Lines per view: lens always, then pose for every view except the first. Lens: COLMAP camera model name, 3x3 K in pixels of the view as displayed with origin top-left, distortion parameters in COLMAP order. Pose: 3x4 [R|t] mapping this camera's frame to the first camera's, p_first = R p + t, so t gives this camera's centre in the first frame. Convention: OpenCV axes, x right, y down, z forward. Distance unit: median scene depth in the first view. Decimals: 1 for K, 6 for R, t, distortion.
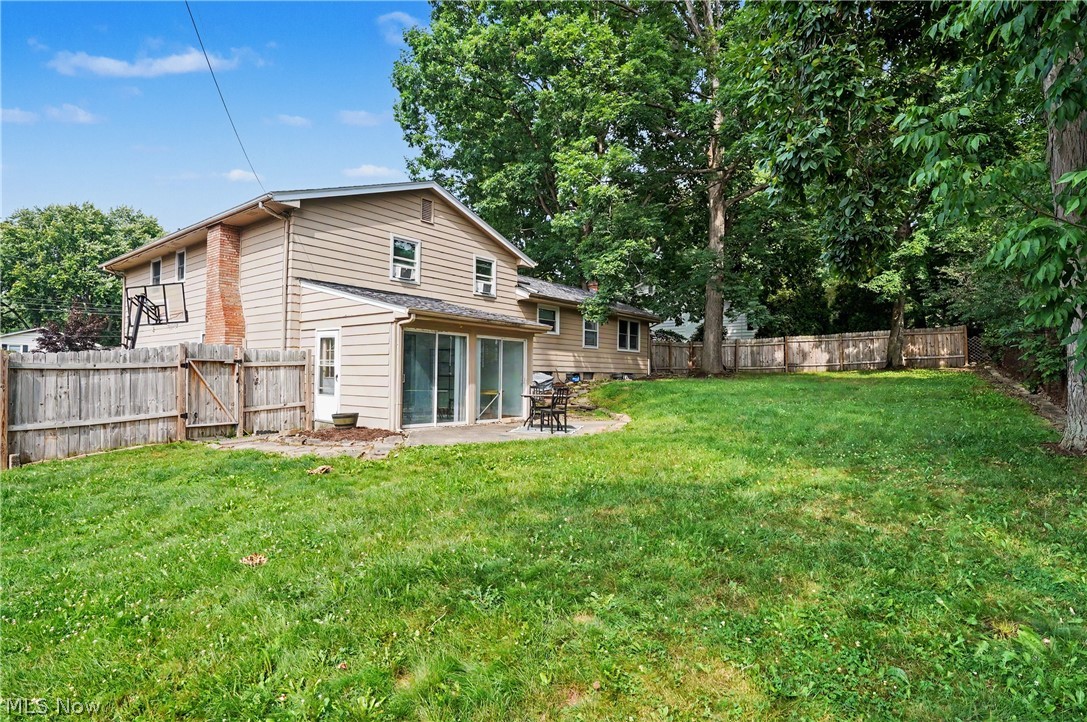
lens RADIAL K [[533.7, 0, 535.2], [0, 533.7, 367.3], [0, 0, 1]] dist [-0.000990, 0.000073]
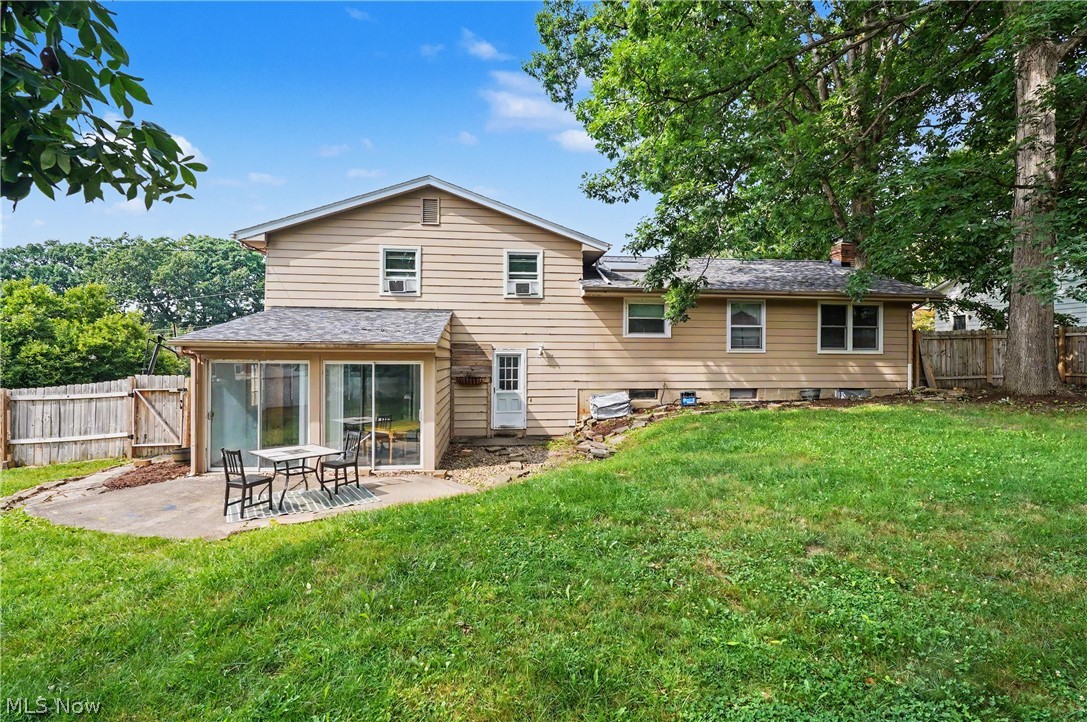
lens RADIAL K [[514.0, 0, 554.1], [0, 514.0, 360.7], [0, 0, 1]] dist [-0.001702, 0.000389]
pose [[0.726717, -0.010526, -0.686856, 0.539409], [0.015715, 0.999876, 0.001304, -0.043648], [0.686757, -0.011742, 0.726792, 0.525592]]
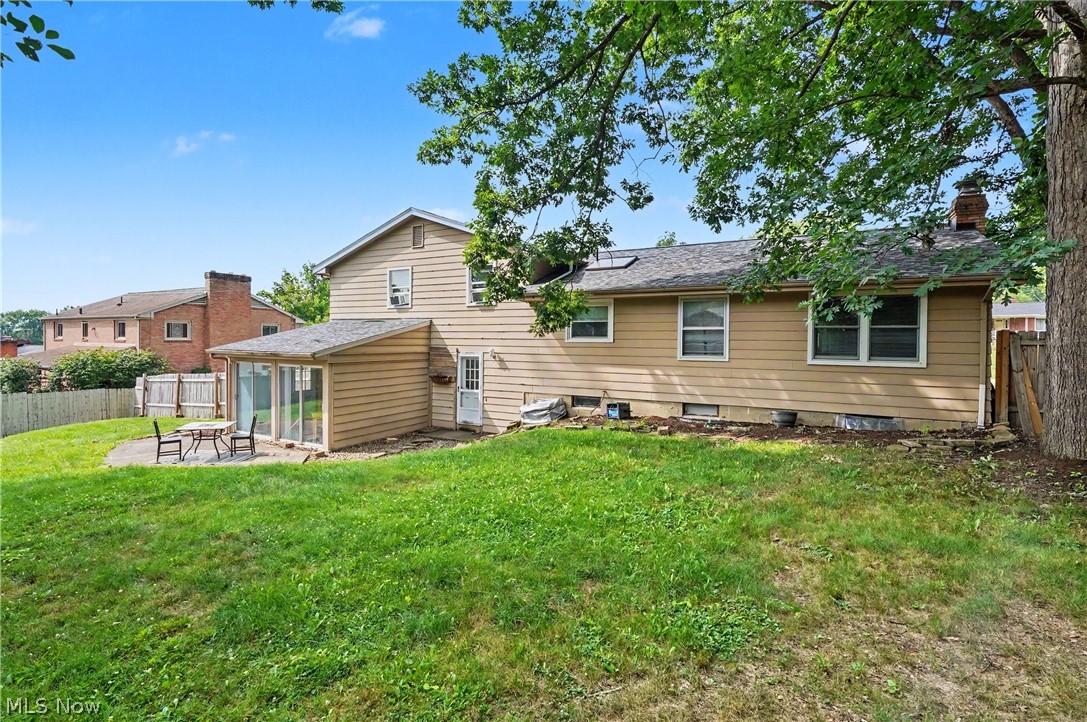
lens RADIAL K [[514.0, 0, 544.9], [0, 514.0, 345.5], [0, 0, 1]] dist [-0.001702, 0.000389]
pose [[0.188007, -0.002382, -0.982165, 0.861905], [0.005841, 0.999982, -0.001307, -0.074531], [0.982150, -0.005491, 0.188017, 1.070959]]
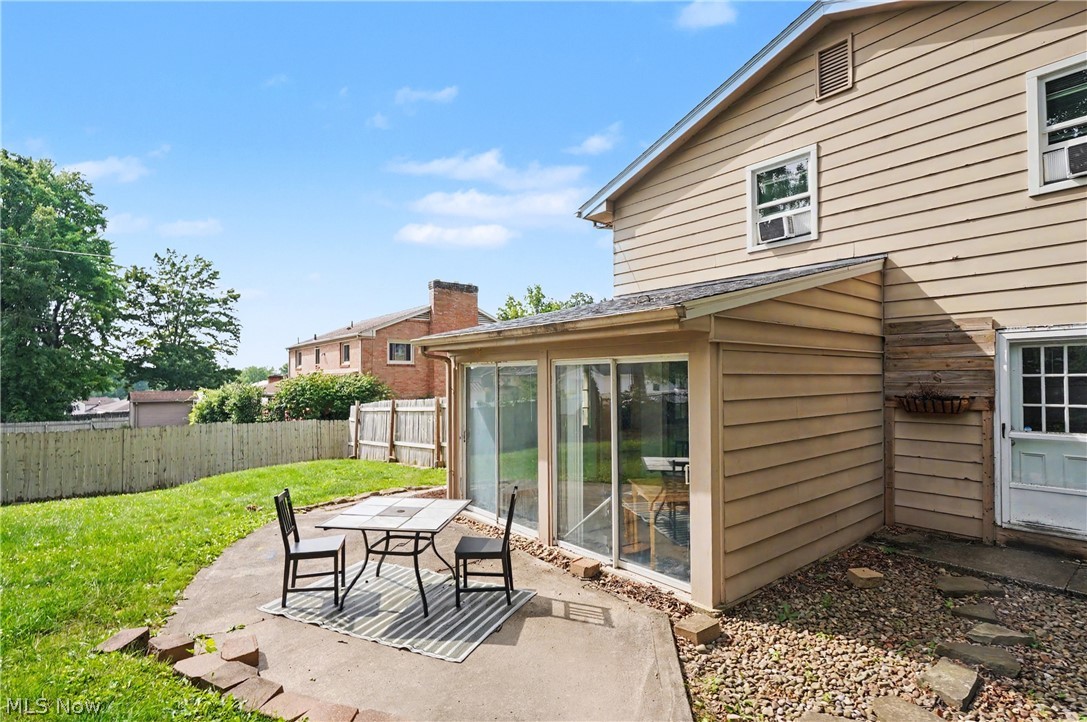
lens RADIAL K [[537.9, 0, 536.9], [0, 537.9, 370.8], [0, 0, 1]] dist [-0.002695, -0.001186]
pose [[-0.209875, -0.030677, -0.977247, 0.291687], [0.012022, 0.999351, -0.033953, -0.025809], [0.977654, -0.018874, -0.209370, 0.857243]]
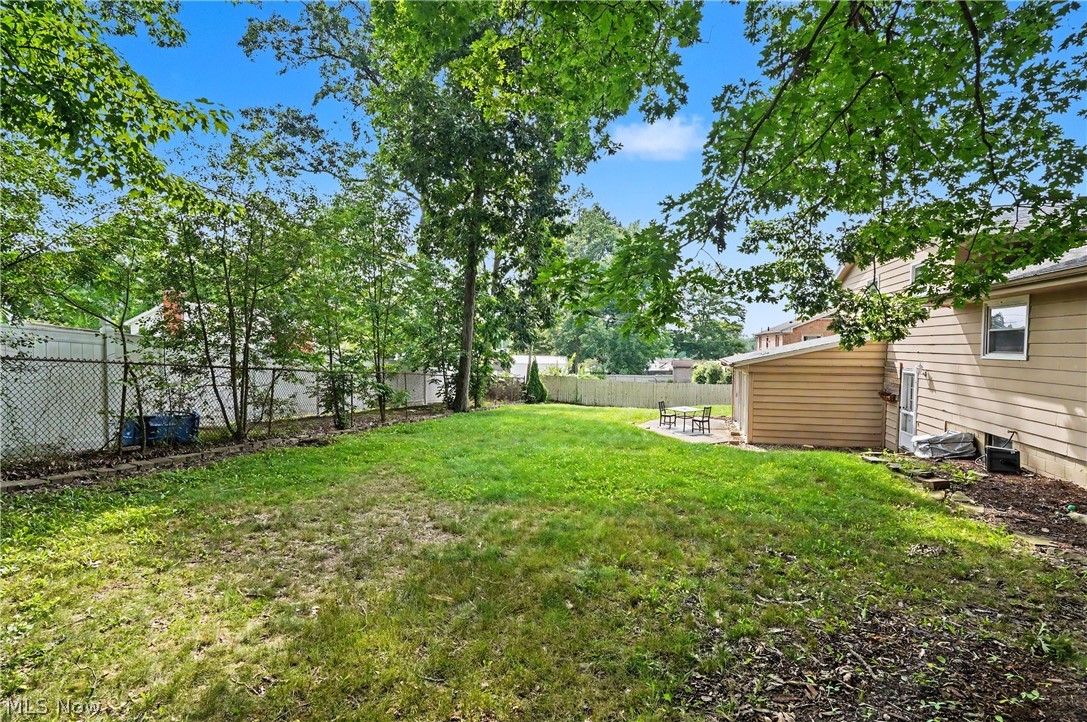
lens RADIAL K [[514.0, 0, 543.5], [0, 514.0, 368.0], [0, 0, 1]] dist [-0.001702, 0.000389]
pose [[-0.909370, 0.003936, -0.415970, 0.775070], [-0.010152, 0.999447, 0.031650, -0.084765], [0.415865, 0.033004, -0.908827, 1.630461]]
